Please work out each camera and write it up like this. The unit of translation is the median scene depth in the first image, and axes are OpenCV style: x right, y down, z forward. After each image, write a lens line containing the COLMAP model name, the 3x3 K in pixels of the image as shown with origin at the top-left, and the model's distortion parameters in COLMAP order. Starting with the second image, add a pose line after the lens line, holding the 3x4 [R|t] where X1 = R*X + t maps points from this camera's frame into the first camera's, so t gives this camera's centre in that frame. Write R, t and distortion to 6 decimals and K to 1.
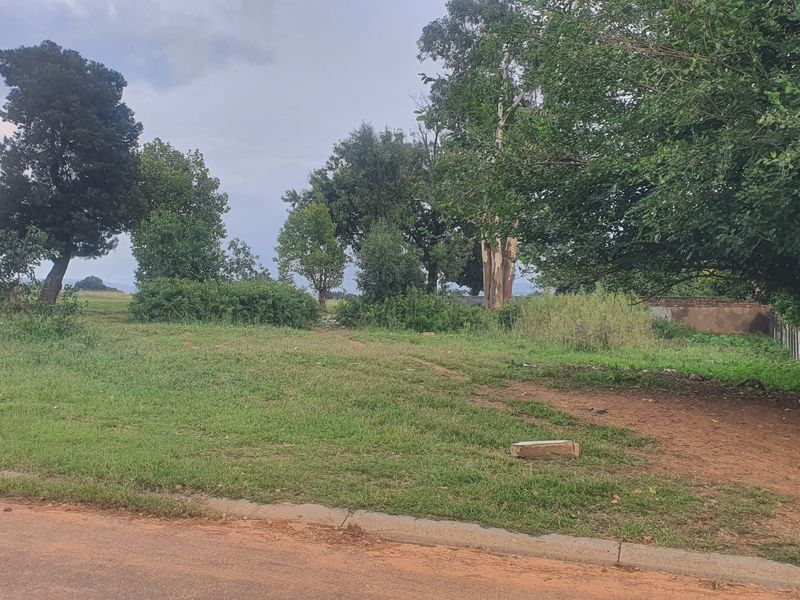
lens RADIAL K [[971.9, 0, 382.9], [0, 971.9, 277.7], [0, 0, 1]] dist [0.329363, -1.182637]
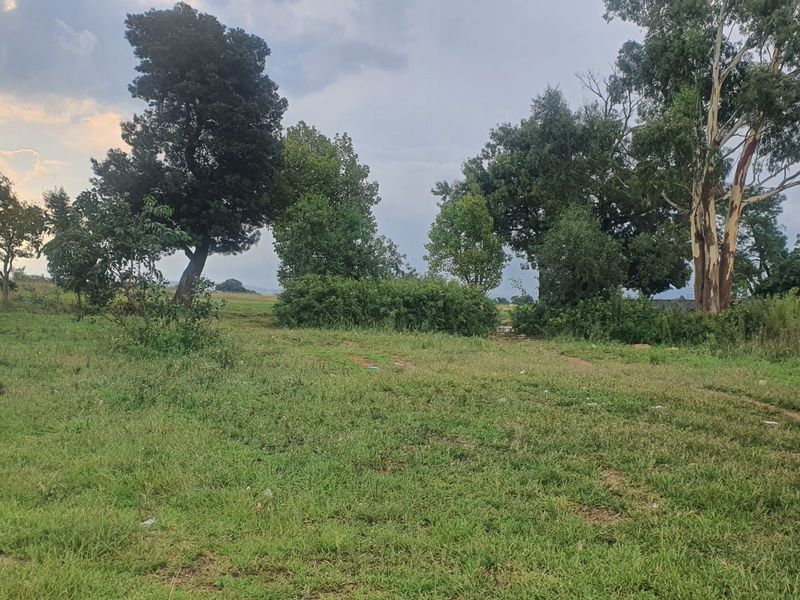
lens RADIAL K [[982.3, 0, 398.0], [0, 982.3, 289.2], [0, 0, 1]] dist [0.340366, -1.366228]
pose [[0.992842, 0.004472, -0.119350, -0.038262], [-0.003556, 0.999963, 0.007886, 0.004380], [0.119381, -0.007405, 0.992821, 0.132182]]
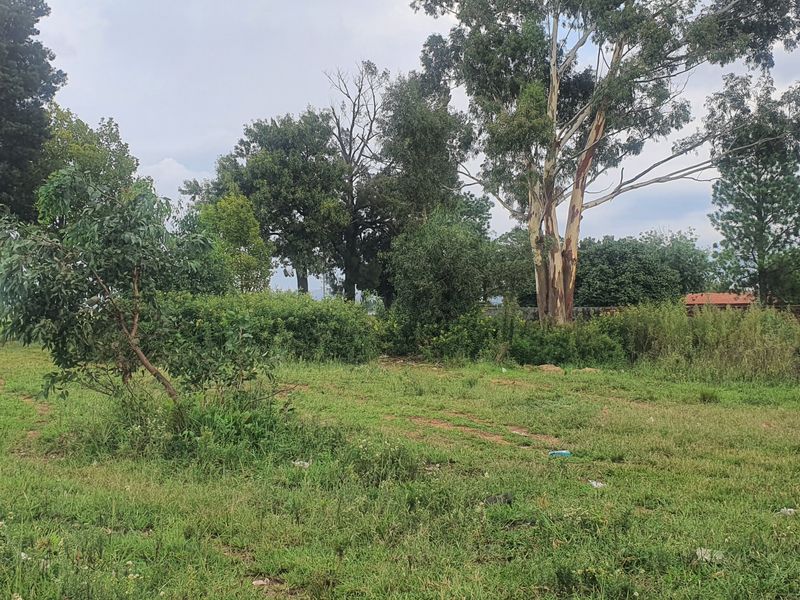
lens RADIAL K [[971.9, 0, 382.9], [0, 971.9, 277.7], [0, 0, 1]] dist [0.329363, -1.182637]
pose [[0.979994, -0.008146, 0.198862, -0.154434], [0.009519, 0.999937, -0.005953, -0.002583], [-0.198801, 0.007727, 0.980009, 0.249586]]
